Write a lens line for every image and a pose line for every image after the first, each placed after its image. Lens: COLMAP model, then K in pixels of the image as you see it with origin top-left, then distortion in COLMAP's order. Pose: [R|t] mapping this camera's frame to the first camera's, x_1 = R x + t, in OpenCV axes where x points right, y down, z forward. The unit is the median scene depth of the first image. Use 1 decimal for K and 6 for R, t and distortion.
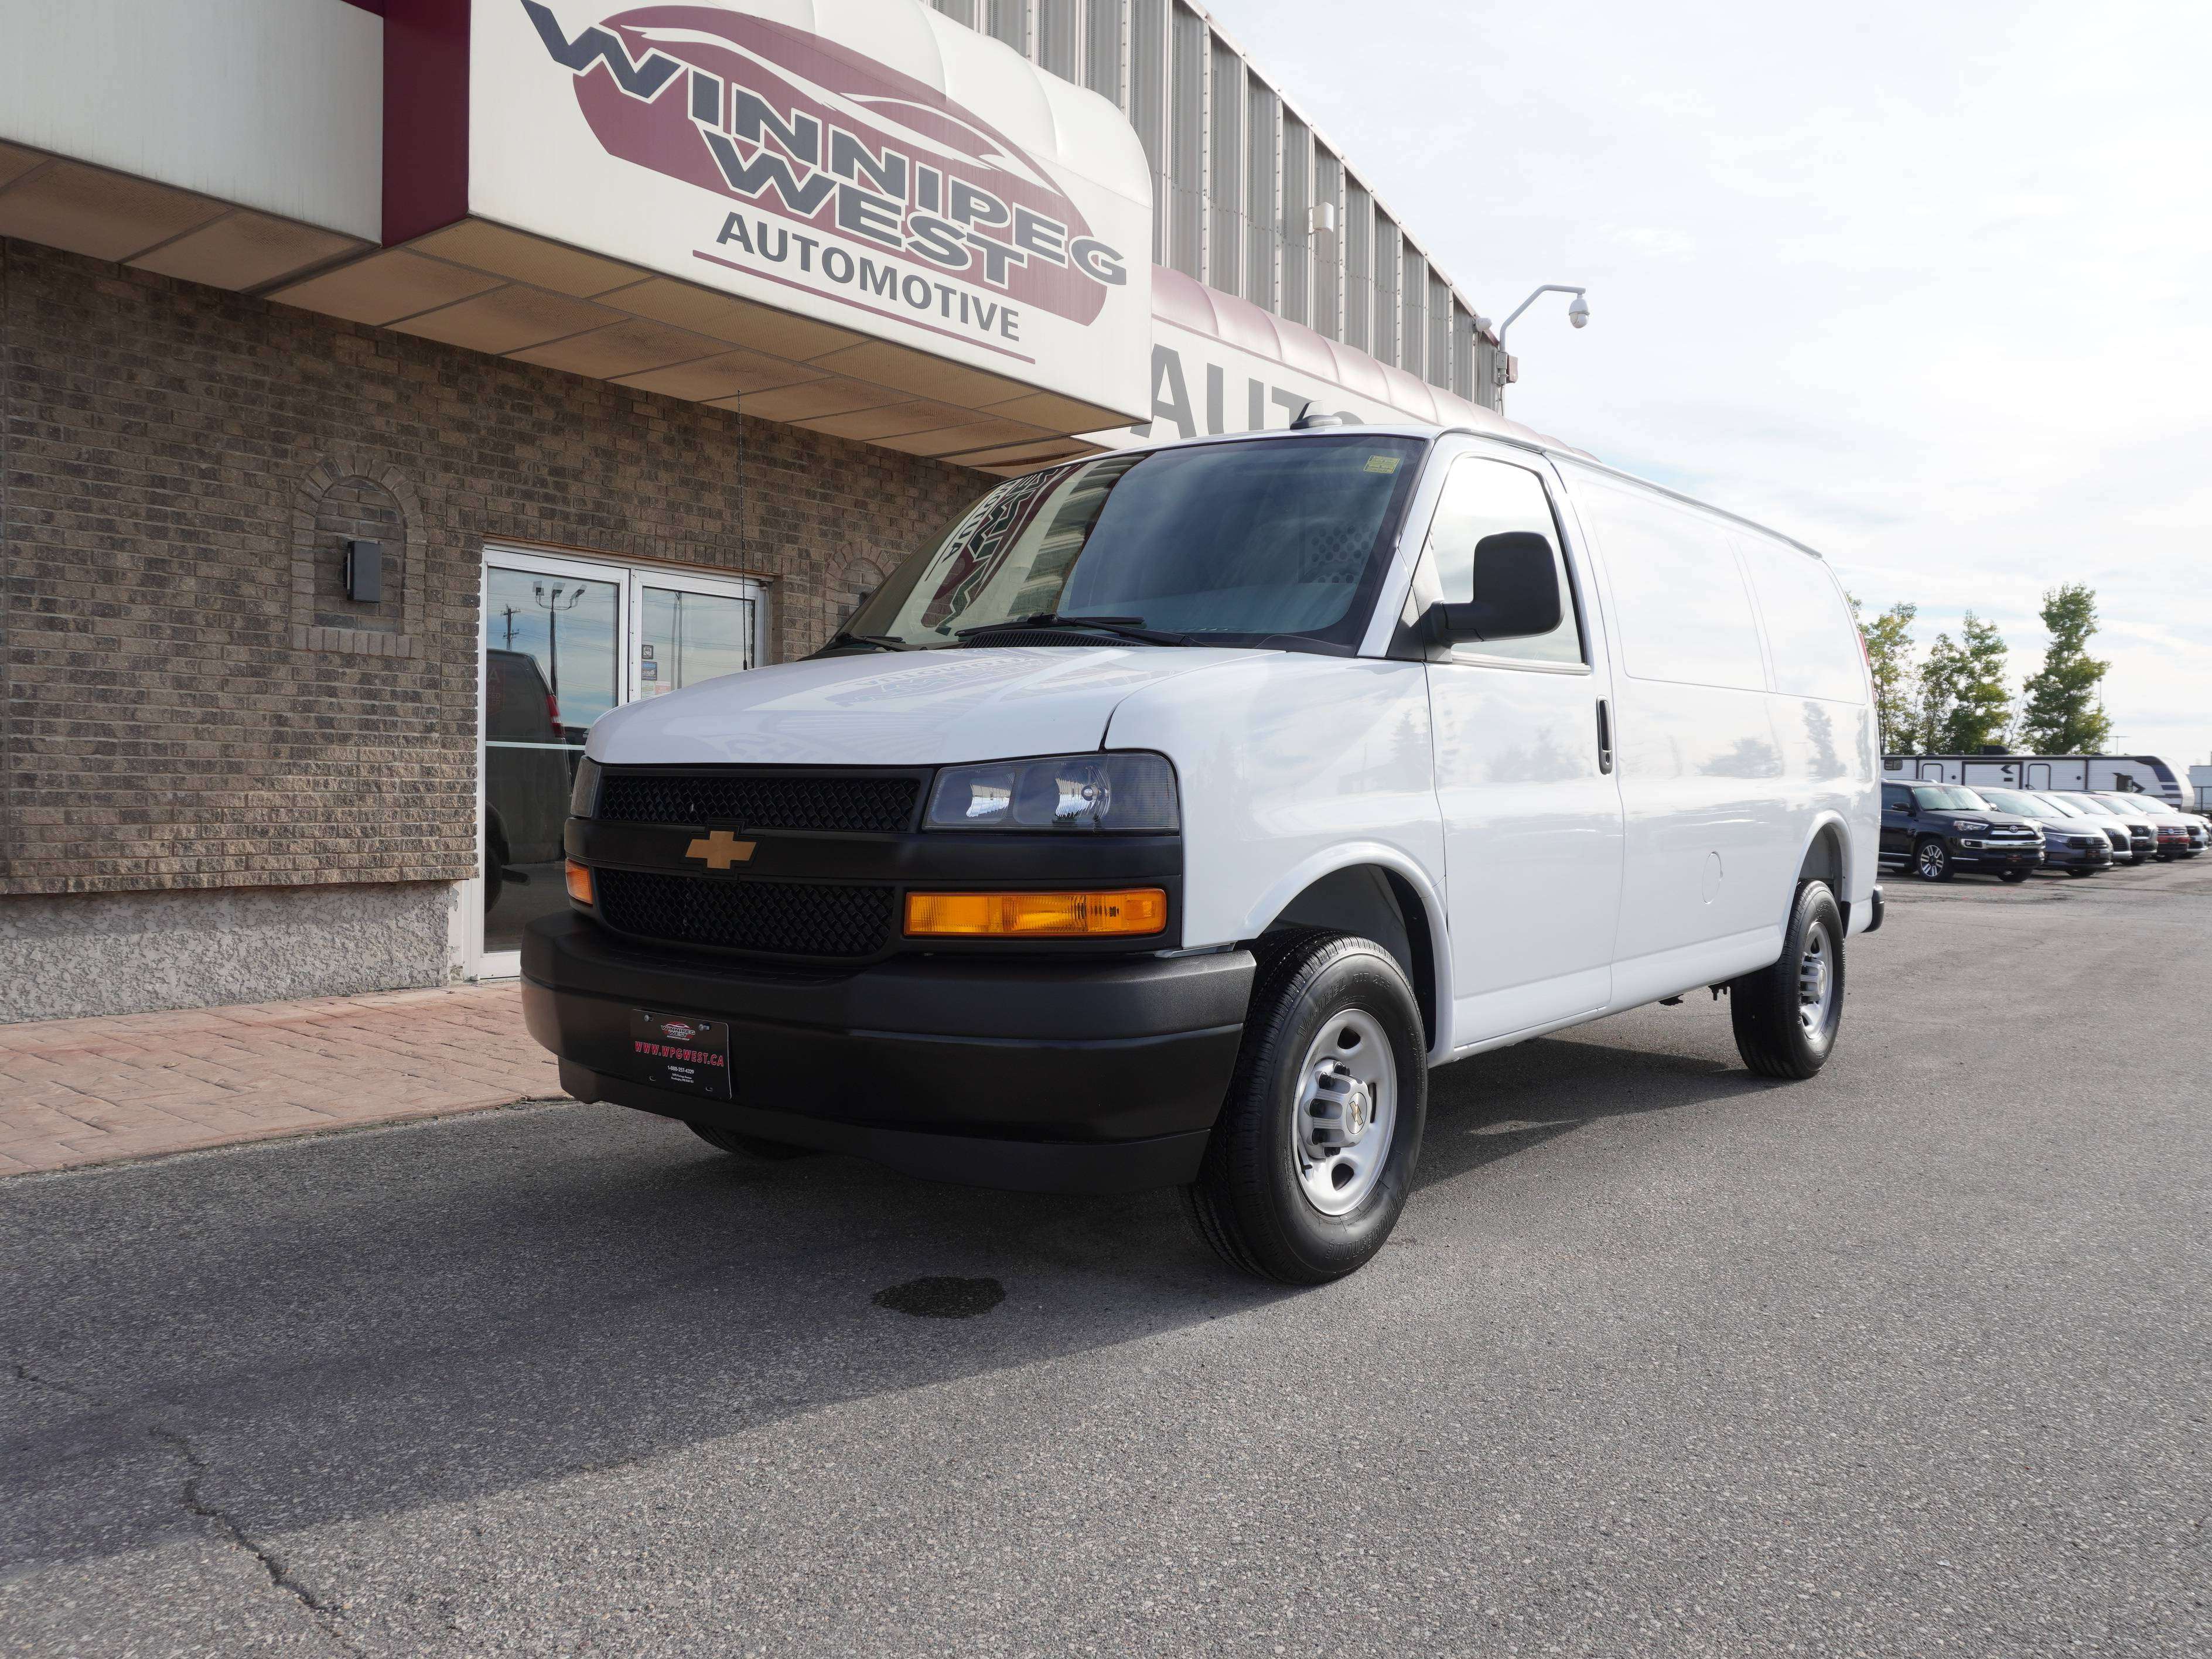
lens RADIAL K [[1665.5, 0, 1106.0], [0, 1665.5, 829.5], [0, 0, 1]] dist [-0.055038, 0.043630]
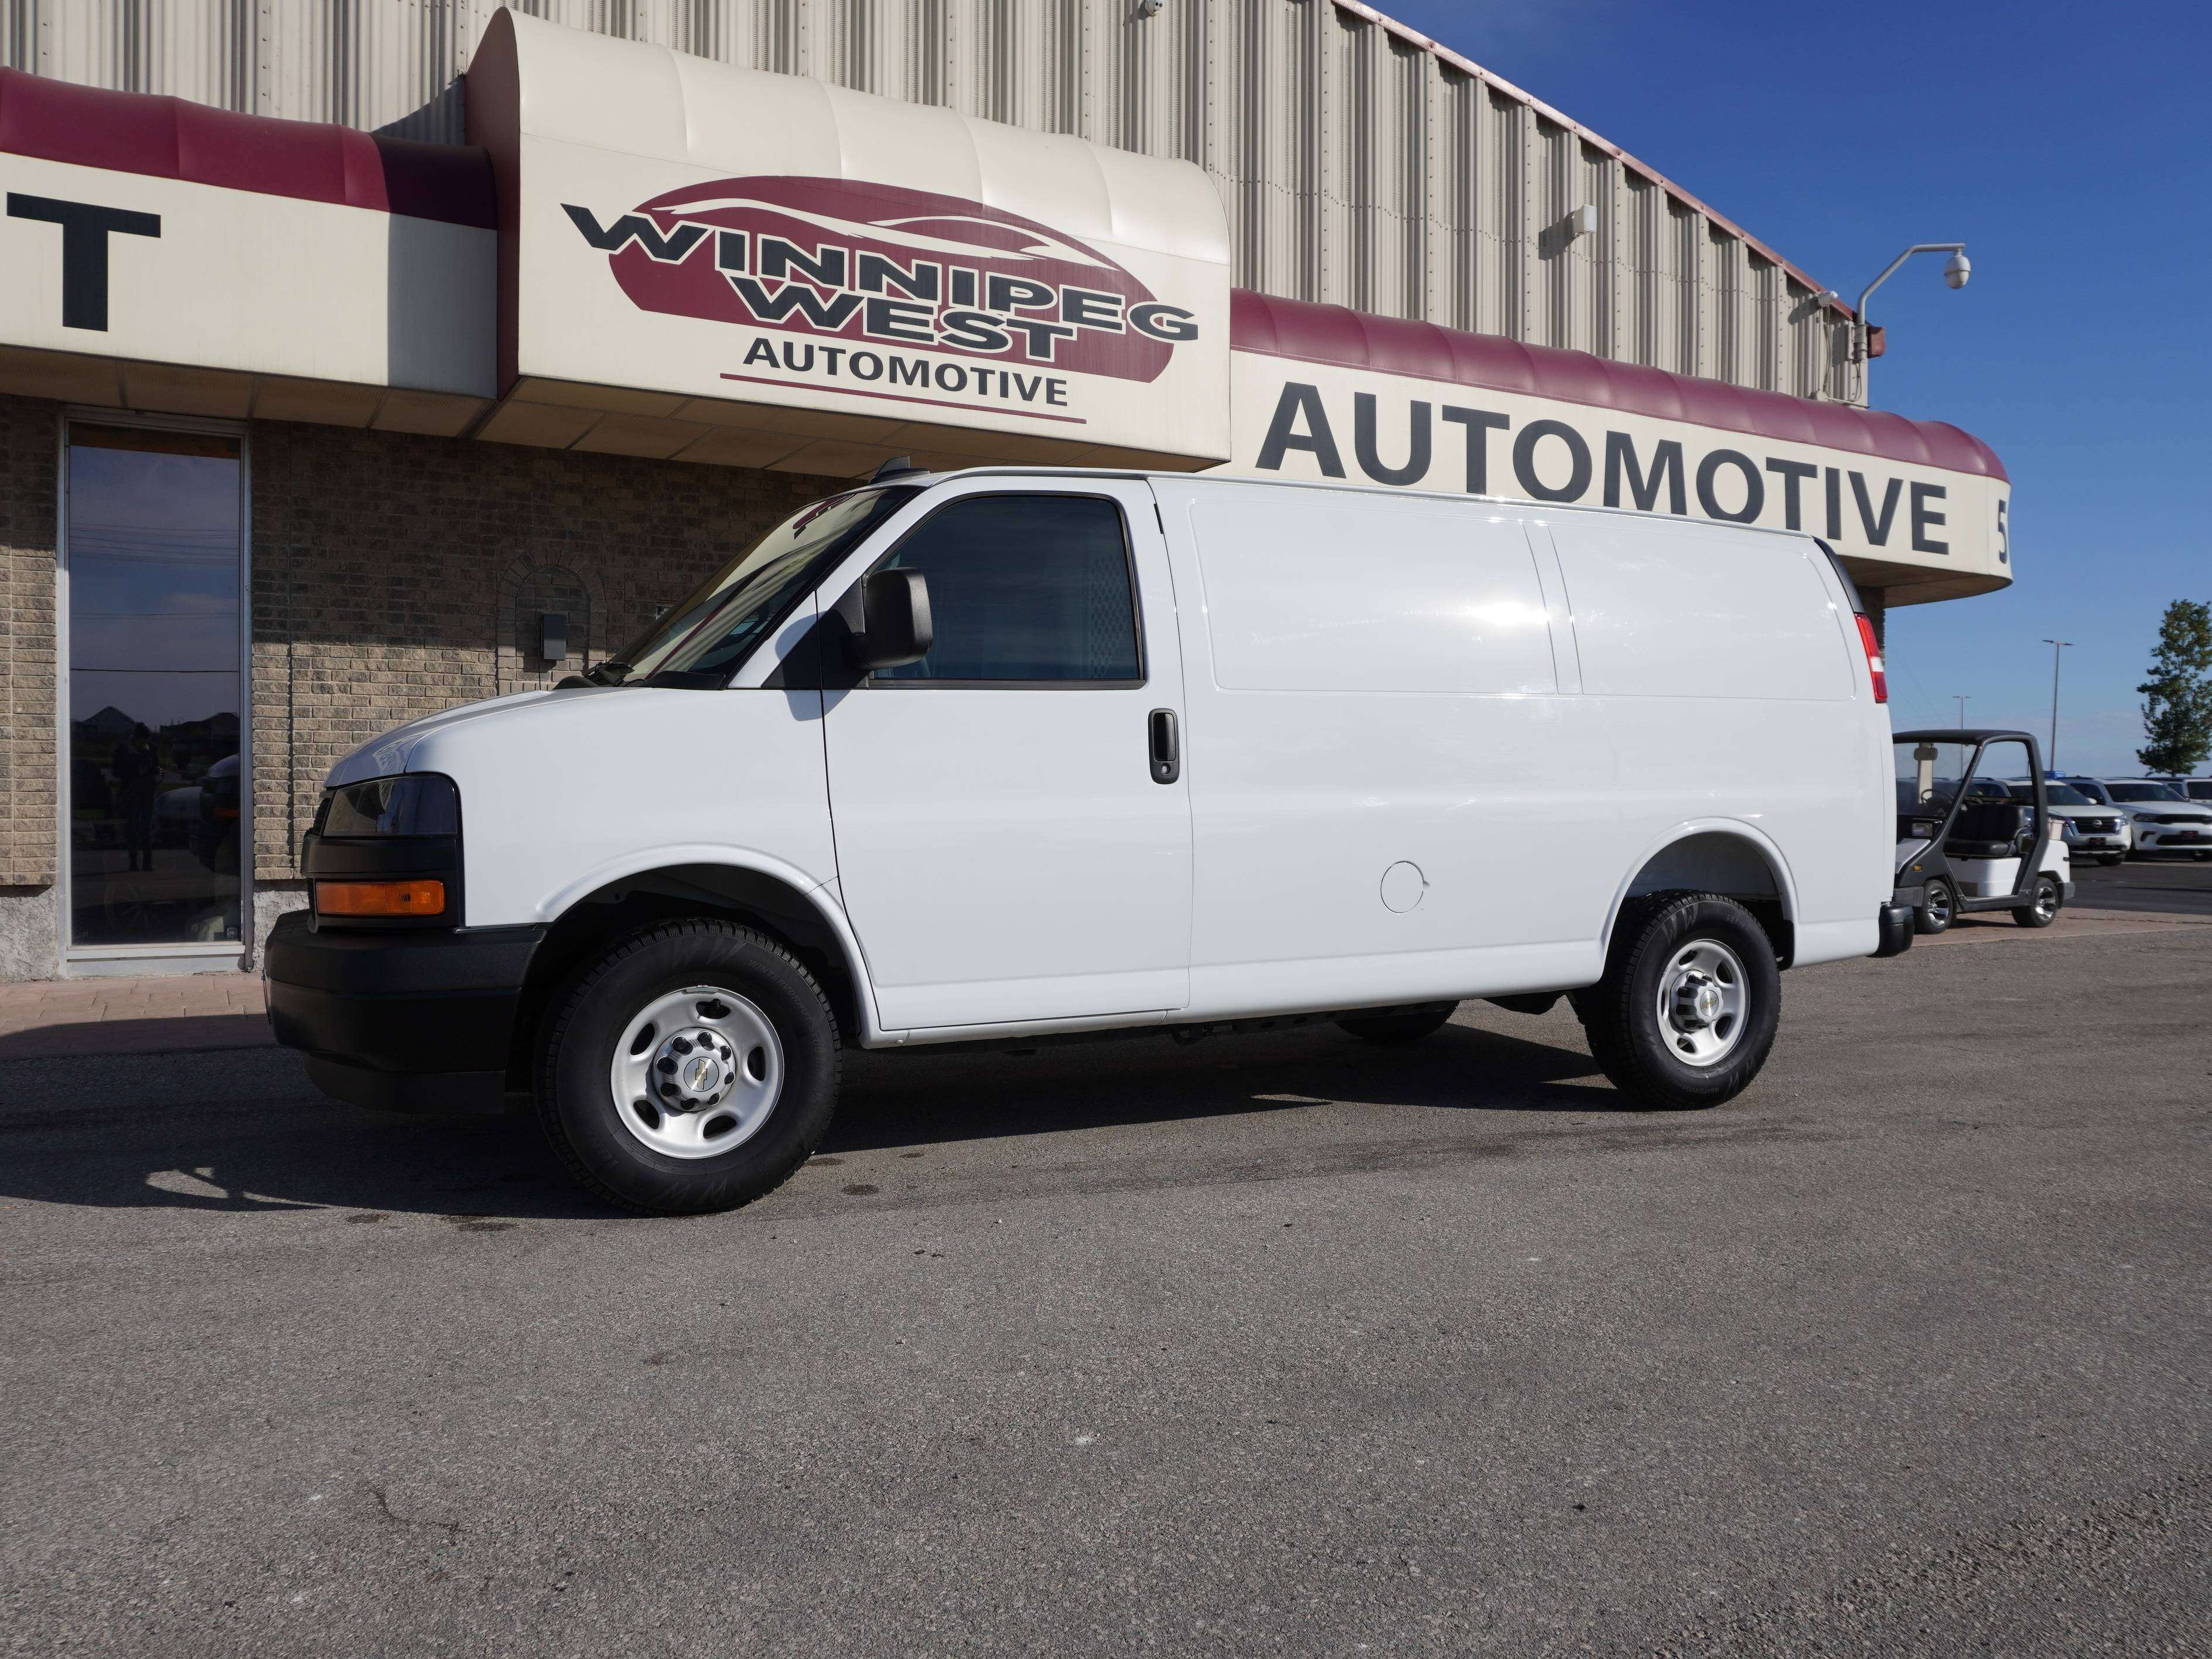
lens RADIAL K [[1665.5, 0, 1106.0], [0, 1665.5, 829.5], [0, 0, 1]] dist [-0.055038, 0.043630]
pose [[0.924030, -0.000458, -0.382319, 0.492071], [-0.000932, 0.999994, -0.003450, 0.000563], [0.382318, 0.003545, 0.924024, -0.050709]]
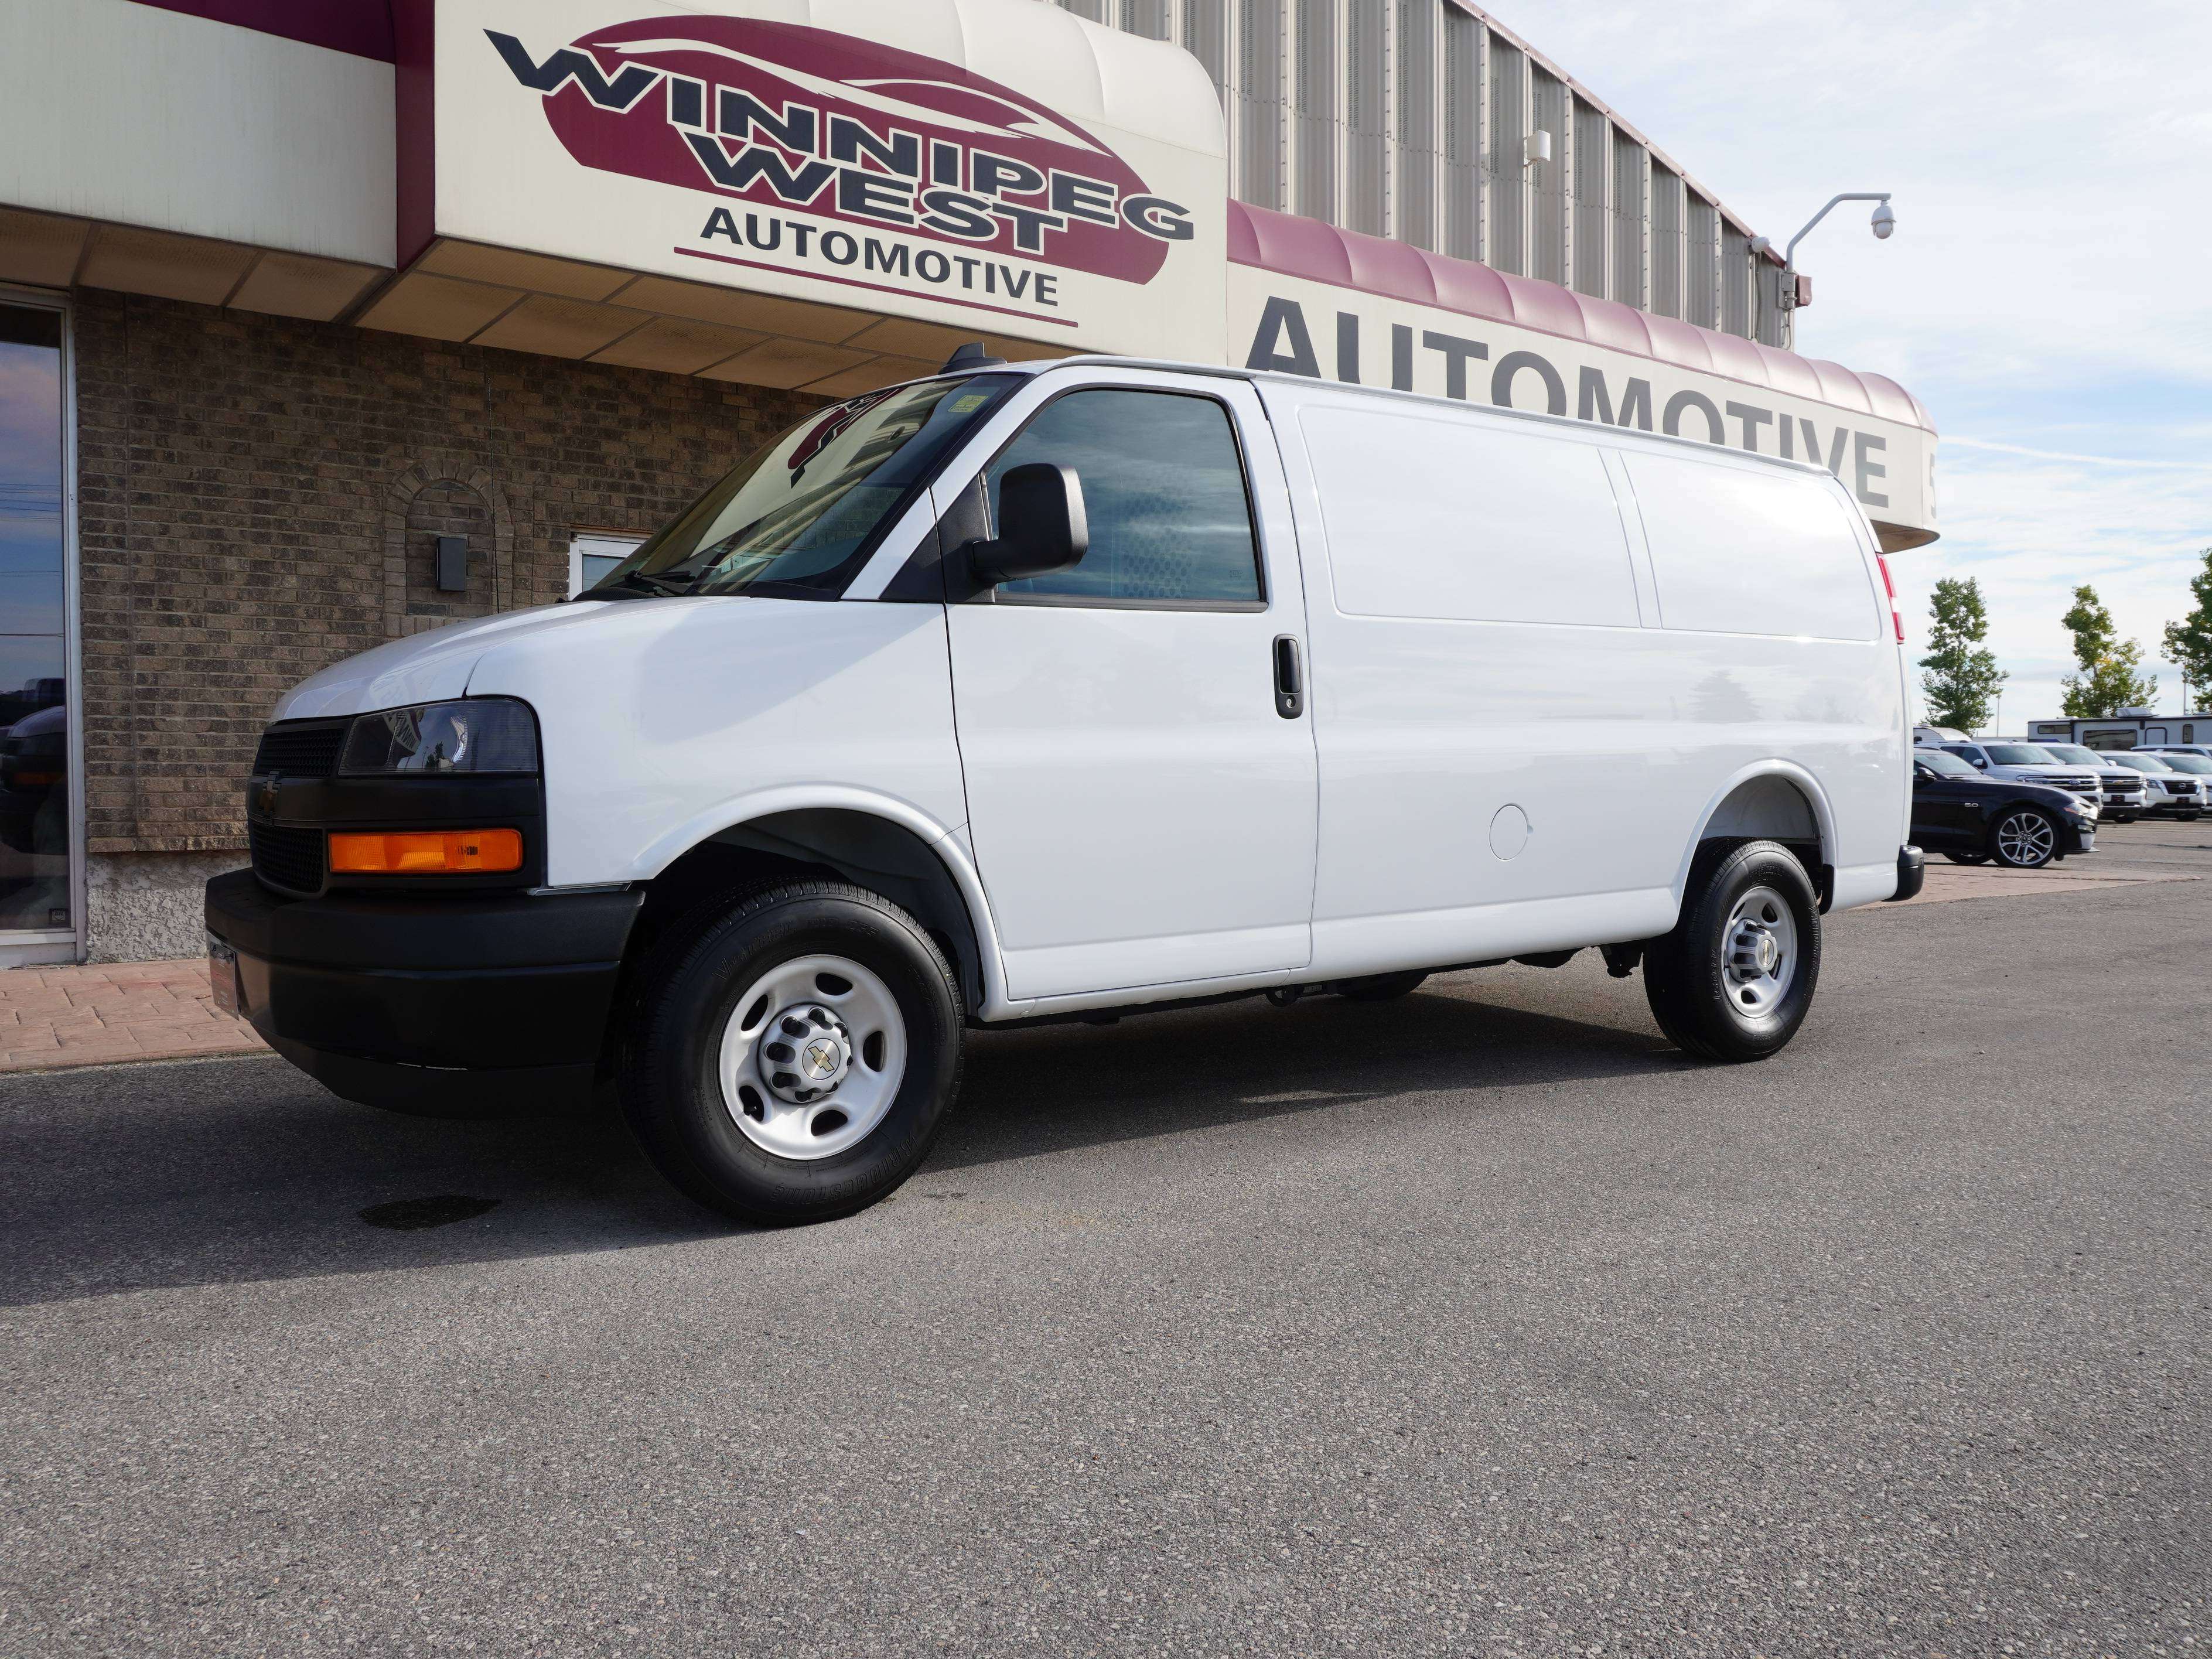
lens RADIAL K [[1665.5, 0, 1106.0], [0, 1665.5, 829.5], [0, 0, 1]] dist [-0.055038, 0.043630]
pose [[0.962983, -0.001389, -0.269557, 0.296330], [0.005301, 0.999891, 0.013785, 0.010401], [0.269508, -0.014703, 0.962886, 0.045436]]
